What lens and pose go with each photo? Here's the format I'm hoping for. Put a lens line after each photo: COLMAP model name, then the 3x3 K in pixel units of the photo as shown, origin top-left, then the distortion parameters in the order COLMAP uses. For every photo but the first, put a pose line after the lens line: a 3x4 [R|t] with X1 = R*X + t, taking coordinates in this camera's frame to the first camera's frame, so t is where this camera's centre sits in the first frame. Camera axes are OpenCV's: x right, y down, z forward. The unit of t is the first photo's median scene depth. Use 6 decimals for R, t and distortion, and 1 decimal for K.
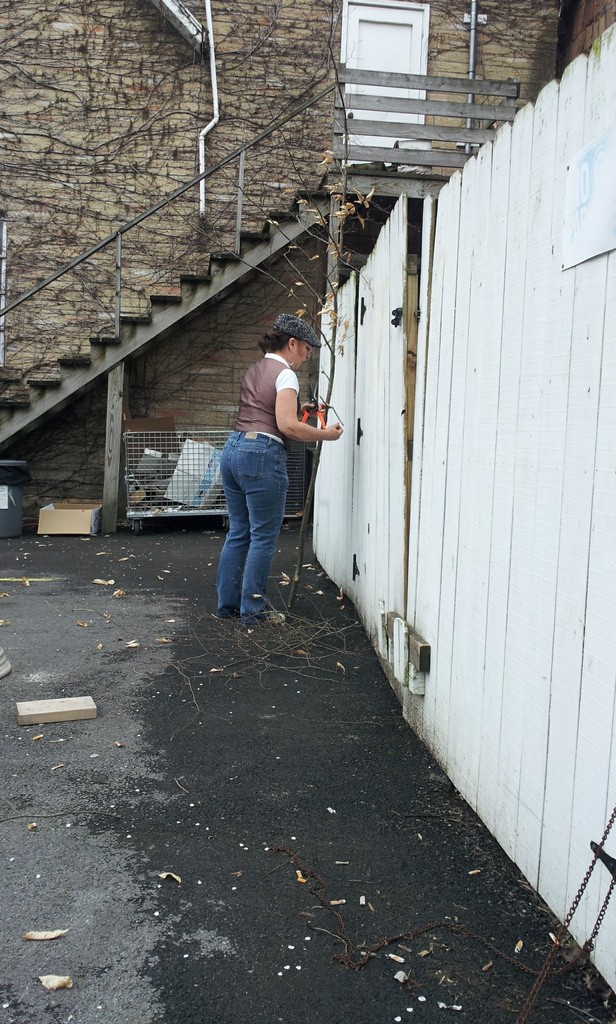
lens RADIAL K [[933.8, 0, 330.1], [0, 933.8, 516.3], [0, 0, 1]] dist [0.011579, -0.084697]
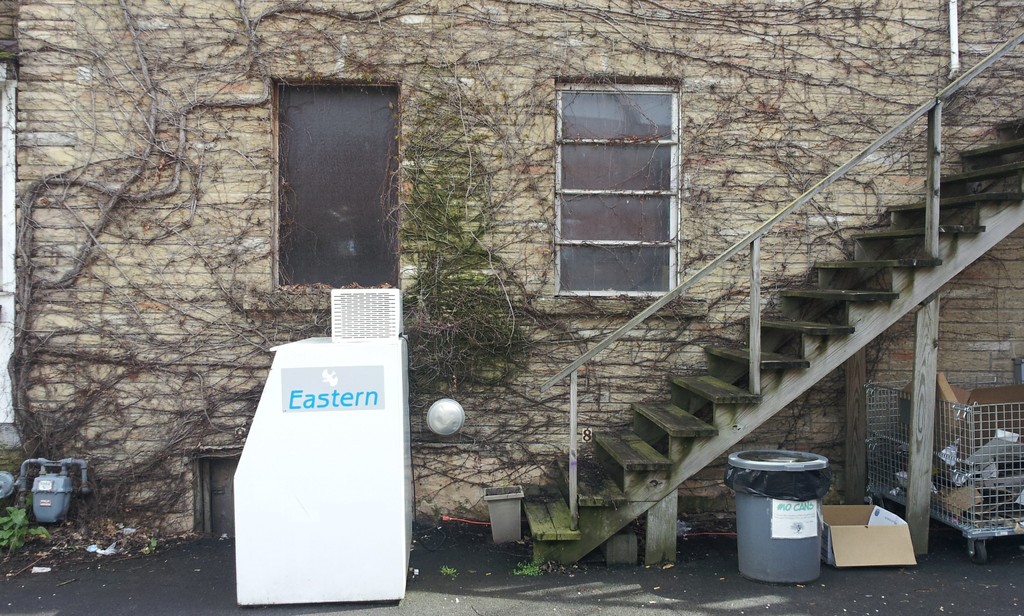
lens RADIAL K [[933.8, 0, 500.3], [0, 933.8, 328.0], [0, 0, 1]] dist [0.011579, -0.084697]
pose [[0.996198, -0.024903, -0.083488, -0.425608], [0.019710, 0.997853, -0.062457, -0.095987], [0.084864, 0.060574, 0.994550, 0.292055]]
